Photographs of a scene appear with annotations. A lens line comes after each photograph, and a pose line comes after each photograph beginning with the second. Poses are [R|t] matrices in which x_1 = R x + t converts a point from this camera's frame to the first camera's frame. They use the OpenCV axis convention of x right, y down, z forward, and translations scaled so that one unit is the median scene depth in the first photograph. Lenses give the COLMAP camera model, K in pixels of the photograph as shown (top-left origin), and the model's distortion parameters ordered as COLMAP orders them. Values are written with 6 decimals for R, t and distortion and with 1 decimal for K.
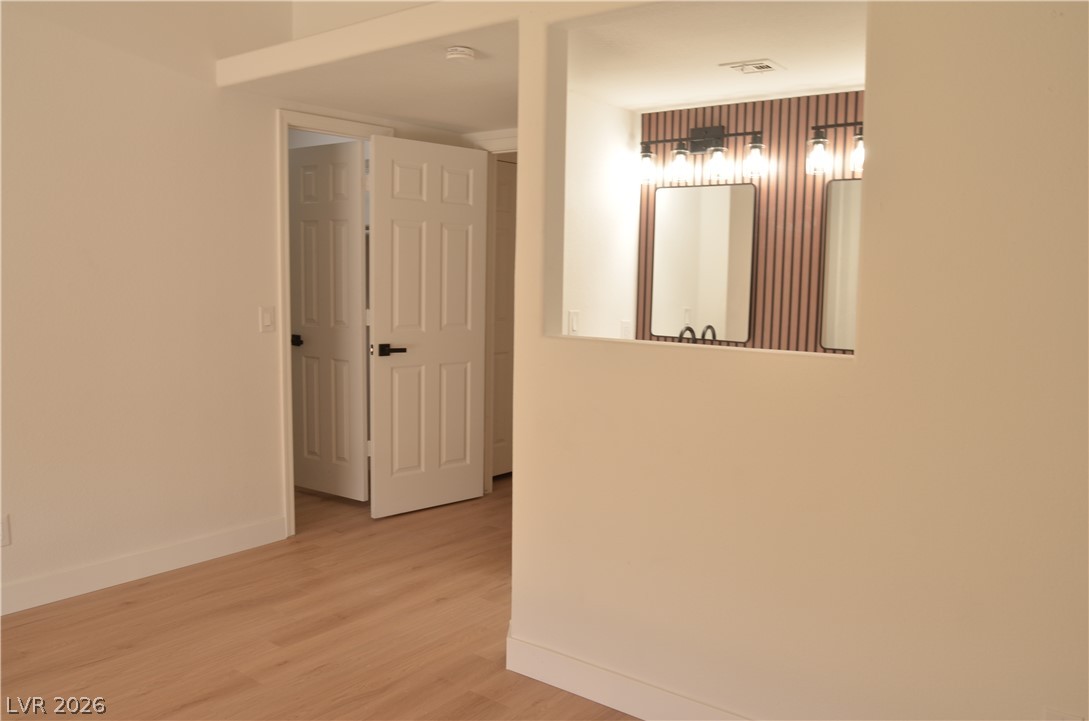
lens RADIAL K [[857.9, 0, 548.3], [0, 857.9, 376.3], [0, 0, 1]] dist [-0.073332, 0.031143]
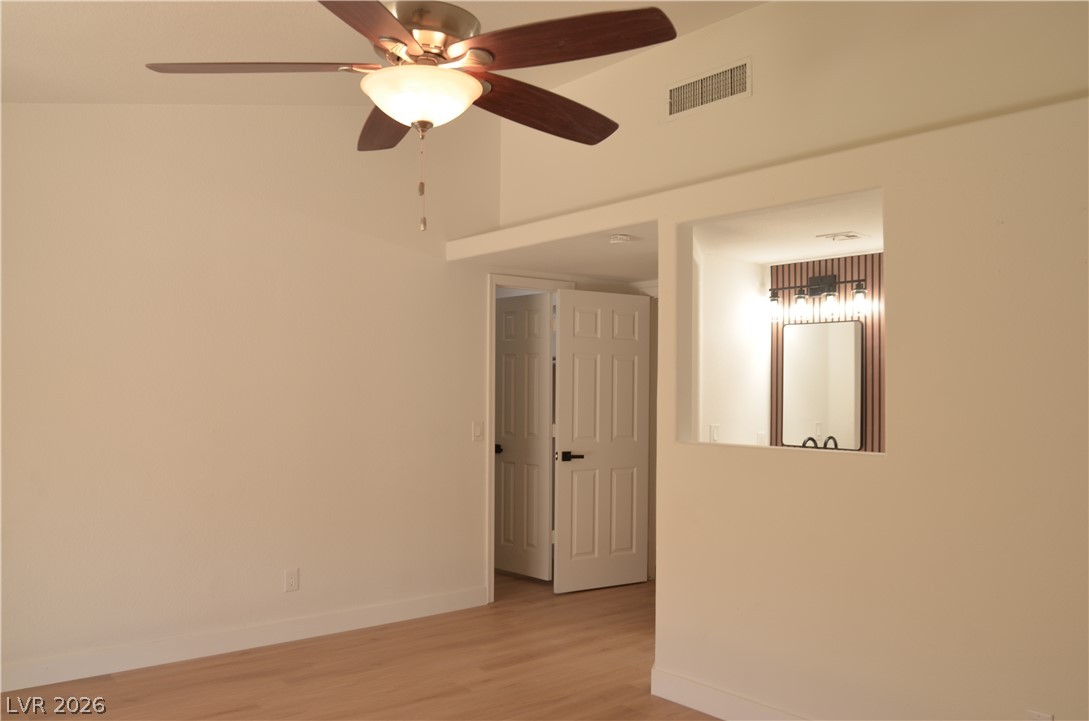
lens RADIAL K [[857.9, 0, 548.5], [0, 857.9, 368.1], [0, 0, 1]] dist [-0.073332, 0.031143]
pose [[0.976837, -0.015748, -0.213403, 0.059682], [-0.015310, 0.989589, -0.143107, 0.024202], [0.213435, 0.143059, 0.966426, -0.268347]]
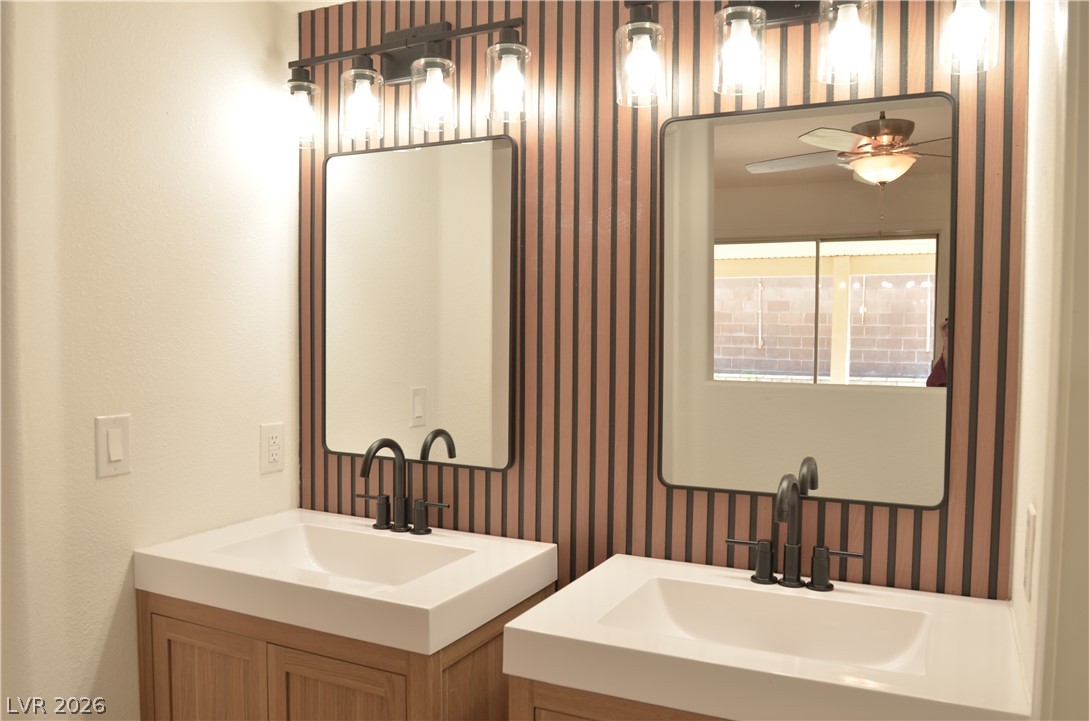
lens RADIAL K [[857.9, 0, 544.9], [0, 857.9, 367.6], [0, 0, 1]] dist [-0.073332, 0.031143]
pose [[0.980164, -0.023995, 0.196731, 0.158656], [0.035791, 0.997754, -0.056628, -0.067328], [-0.194930, 0.062546, 0.978821, 0.522564]]
